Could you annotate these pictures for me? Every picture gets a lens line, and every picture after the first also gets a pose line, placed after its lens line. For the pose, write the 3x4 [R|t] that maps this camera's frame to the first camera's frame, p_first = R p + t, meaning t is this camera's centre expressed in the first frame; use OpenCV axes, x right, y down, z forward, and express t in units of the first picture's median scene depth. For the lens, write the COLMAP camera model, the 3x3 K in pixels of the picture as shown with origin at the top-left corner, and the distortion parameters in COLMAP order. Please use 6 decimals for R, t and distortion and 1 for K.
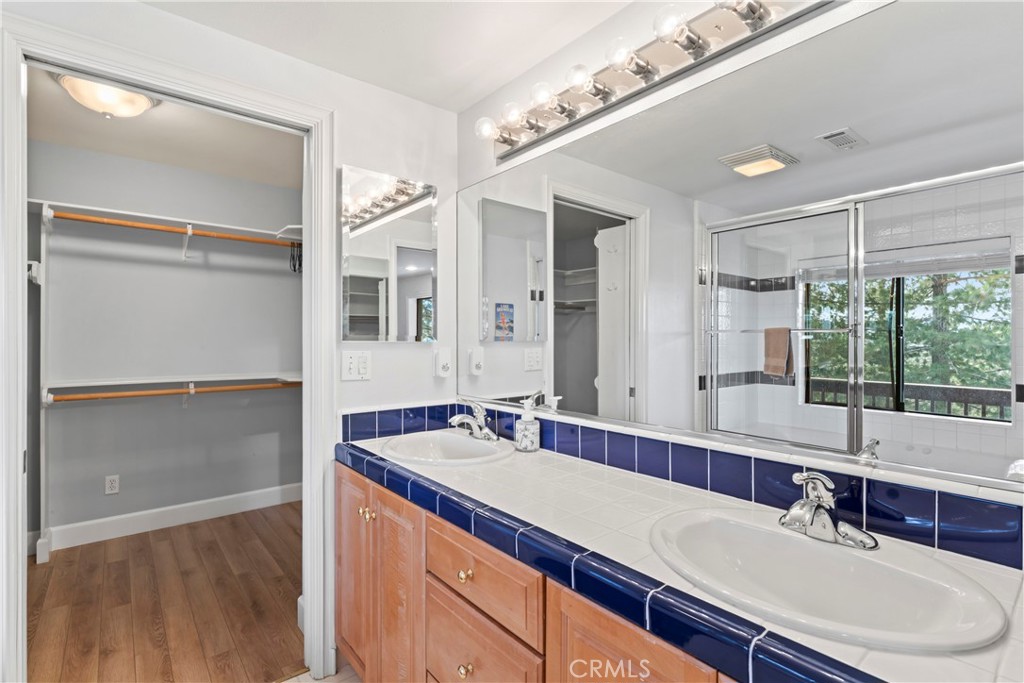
lens RADIAL K [[472.0, 0, 510.5], [0, 472.0, 342.1], [0, 0, 1]] dist [-0.001891, -0.000333]
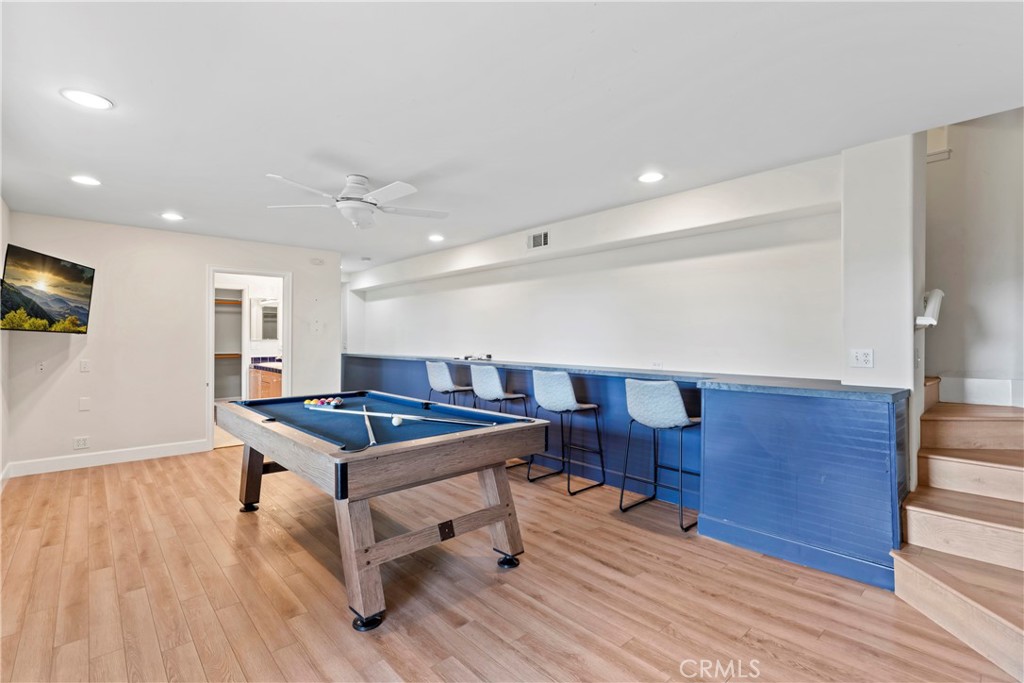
lens RADIAL K [[472.0, 0, 525.0], [0, 472.0, 337.1], [0, 0, 1]] dist [-0.001891, -0.000333]
pose [[0.998375, 0.000039, 0.056980, 1.242577], [0.000506, 0.999954, -0.009550, 0.010294], [-0.056977, 0.009563, 0.998330, -2.252453]]
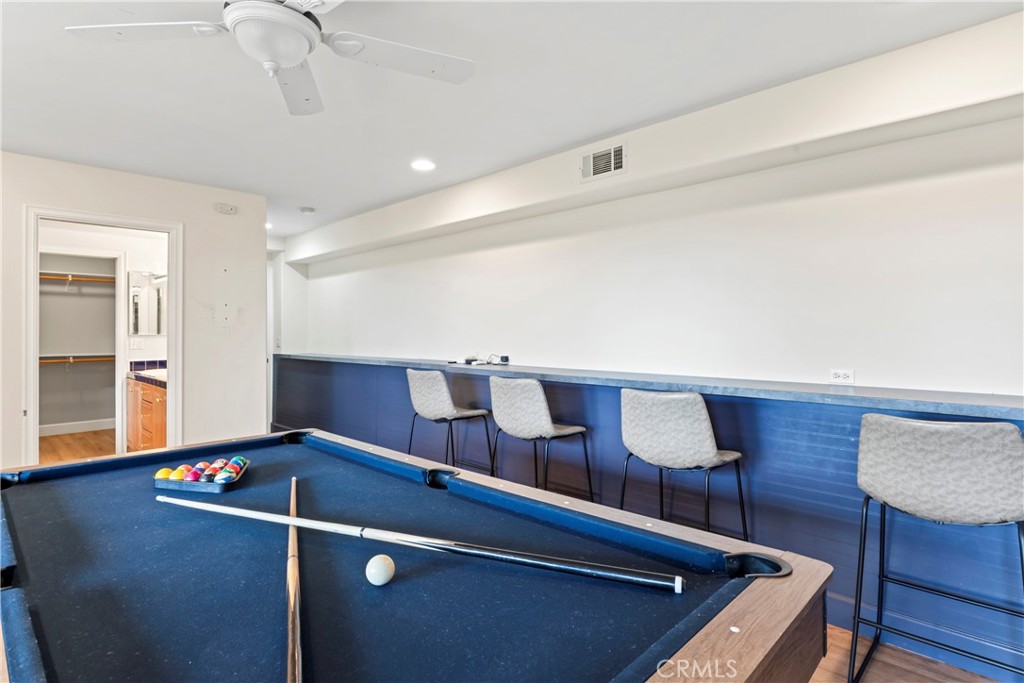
lens RADIAL K [[522.1, 0, 519.9], [0, 522.1, 332.9], [0, 0, 1]] dist [0.001868, 0.000965]
pose [[0.994168, -0.003642, 0.107778, 1.068195], [0.004323, 0.999972, -0.006086, 0.011505], [-0.107753, 0.006517, 0.994156, -1.541547]]
